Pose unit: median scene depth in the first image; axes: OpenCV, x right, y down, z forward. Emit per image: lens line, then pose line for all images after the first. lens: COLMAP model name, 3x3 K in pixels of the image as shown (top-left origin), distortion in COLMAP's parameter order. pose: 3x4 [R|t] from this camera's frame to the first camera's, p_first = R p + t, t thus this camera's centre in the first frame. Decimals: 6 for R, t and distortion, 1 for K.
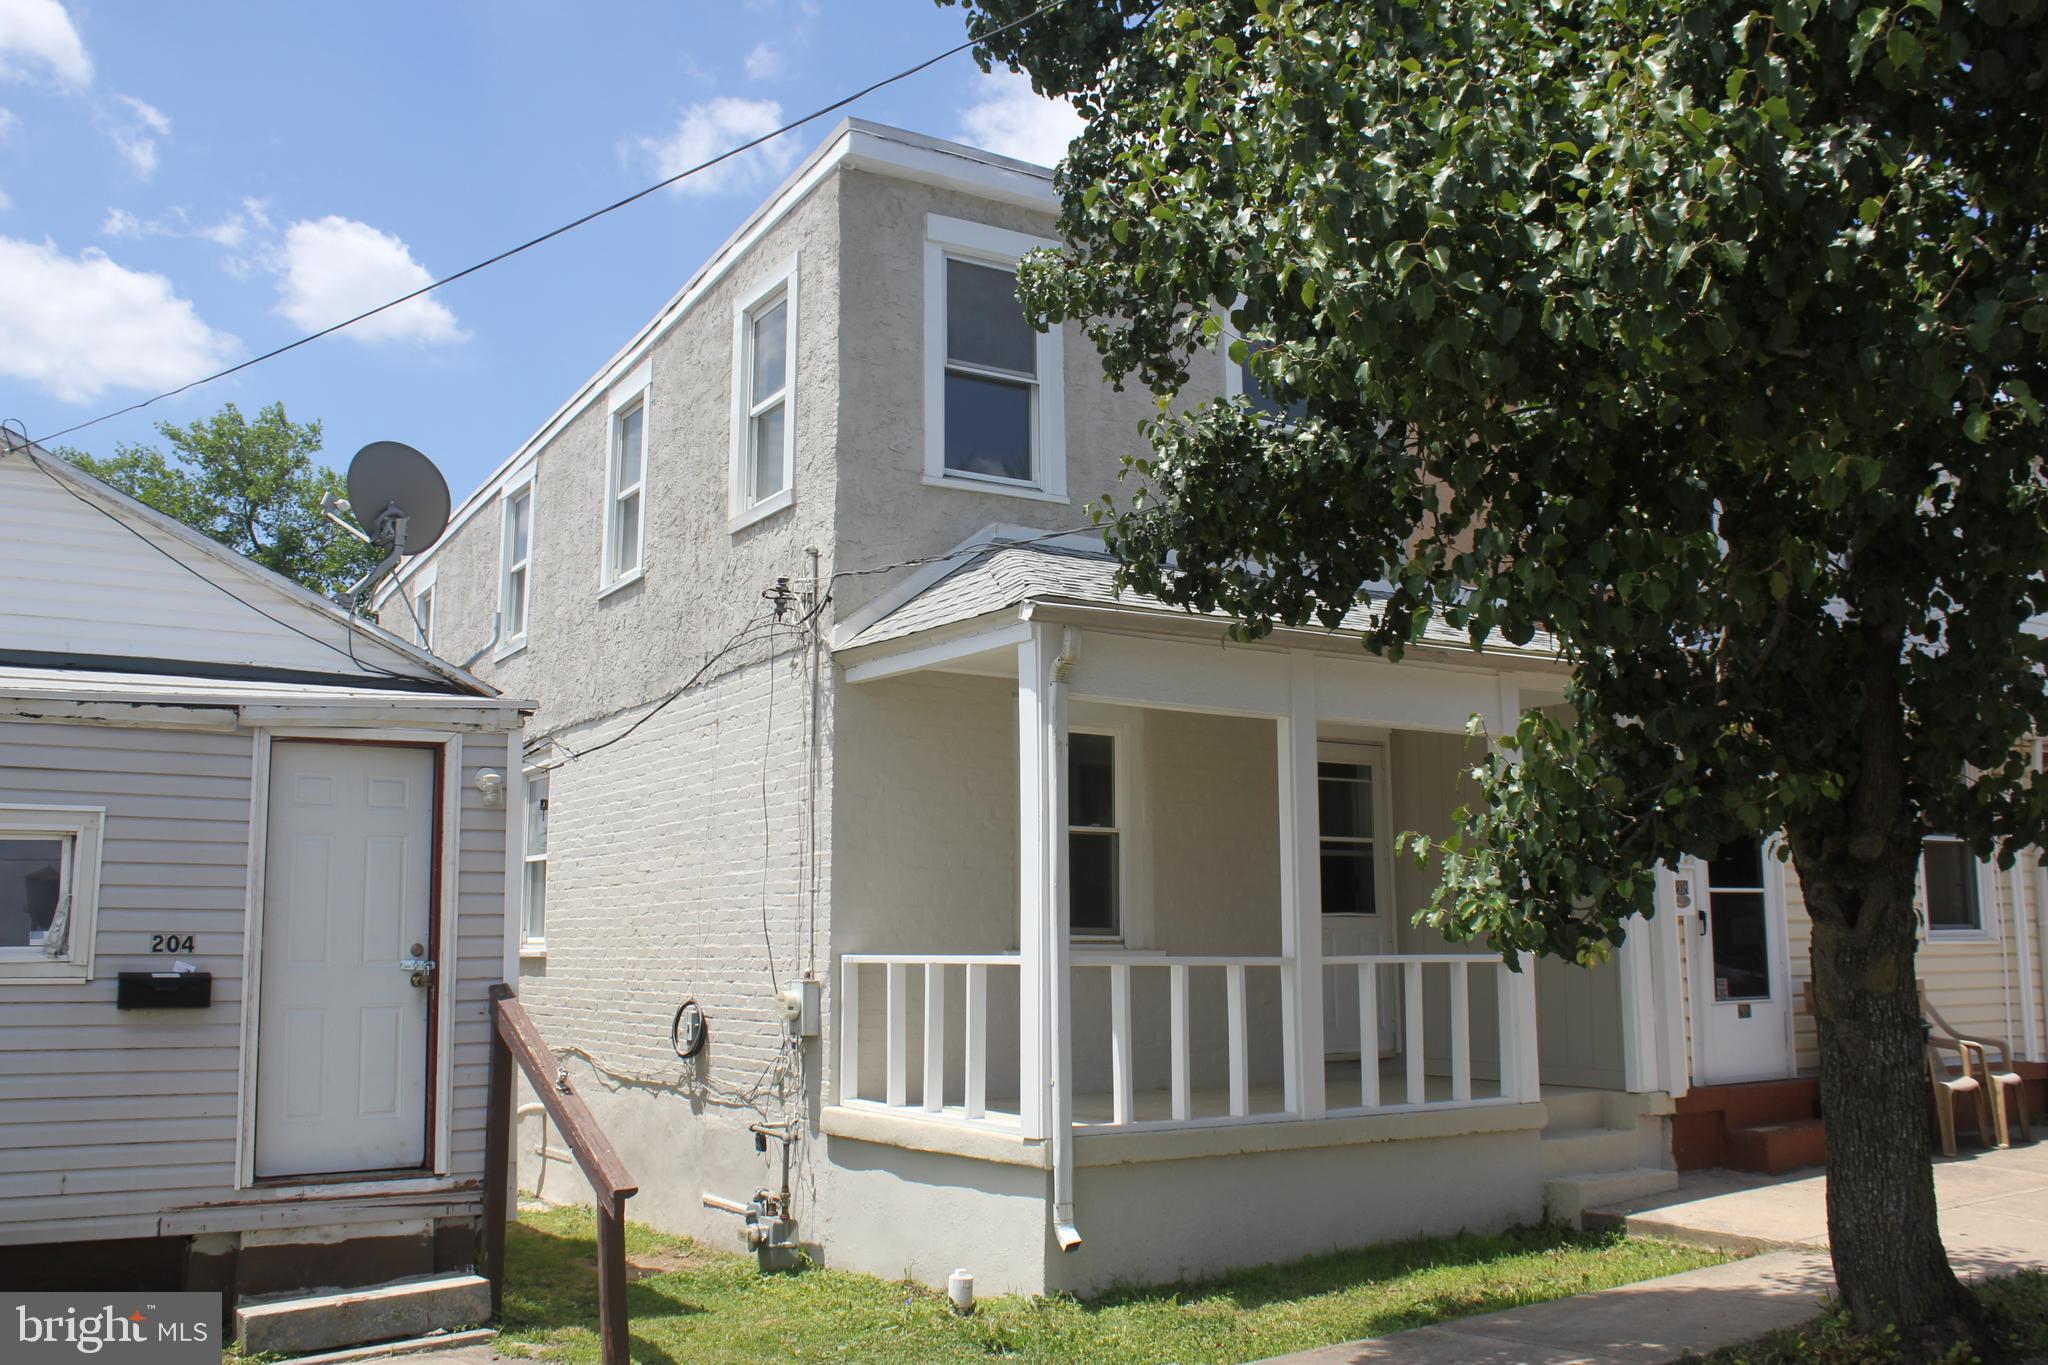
lens RADIAL K [[2216.9, 0, 1024.0], [0, 2216.9, 682.5], [0, 0, 1]] dist [-0.013031, -0.003249]
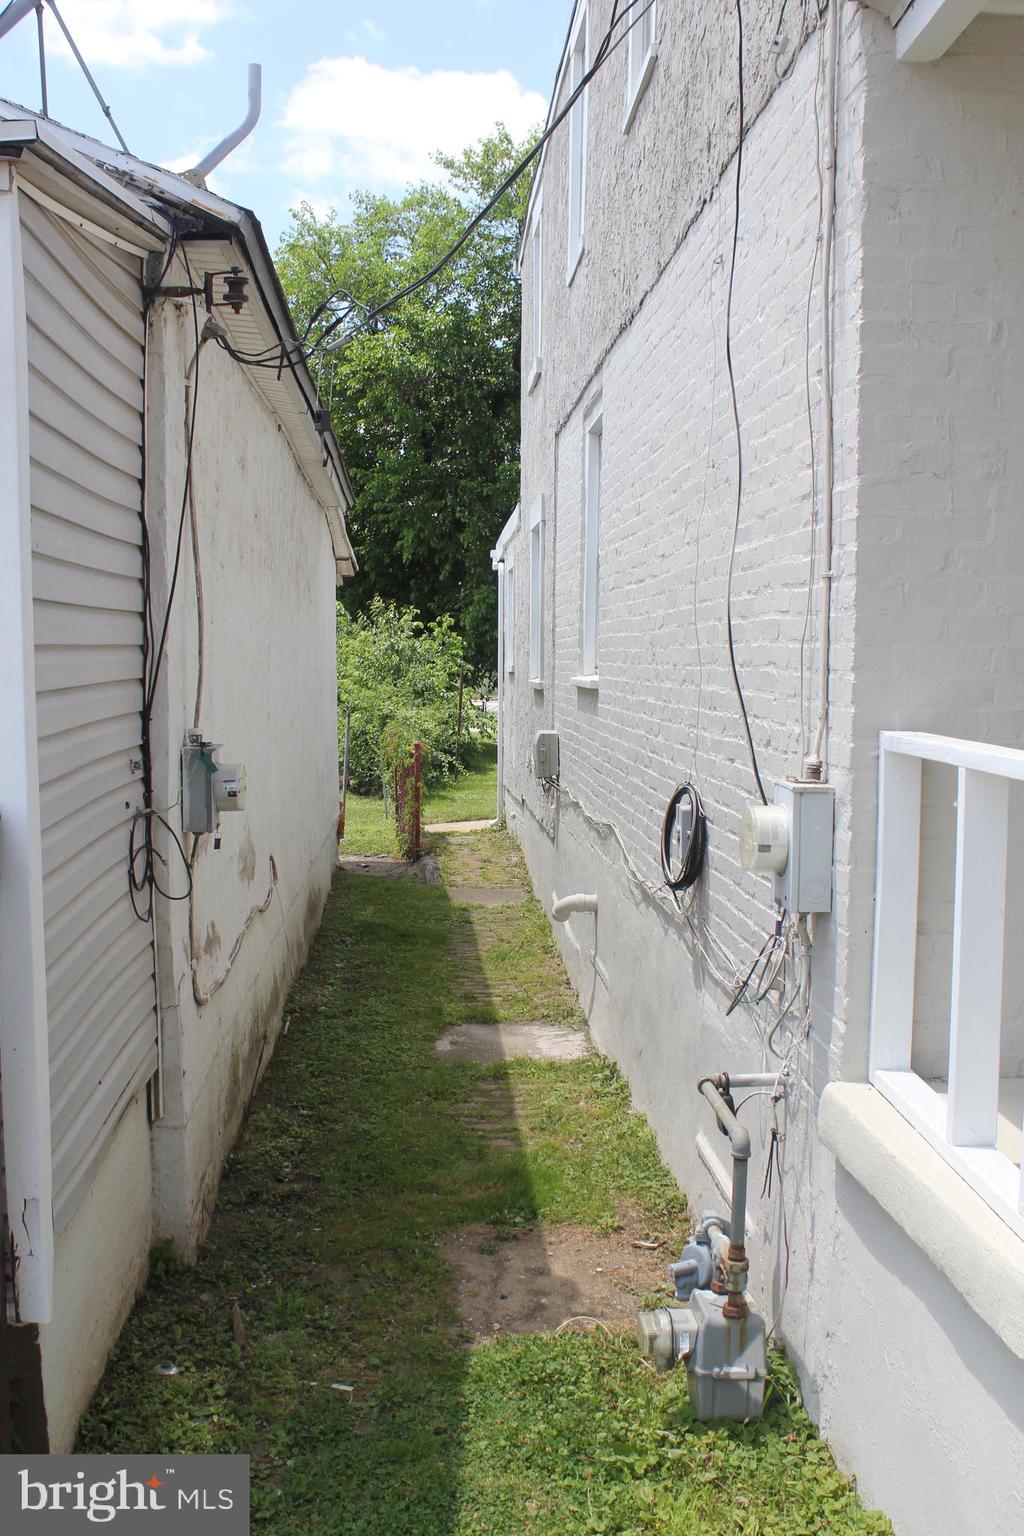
lens RADIAL K [[1497.3, 0, 512.0], [0, 1497.3, 768.0], [0, 0, 1]] dist [-0.088963, 0.000086]
pose [[0.861196, 0.041181, -0.506601, -0.000468], [0.061233, 0.981047, 0.183841, 0.072782], [0.504570, -0.189344, 0.842352, 0.712822]]
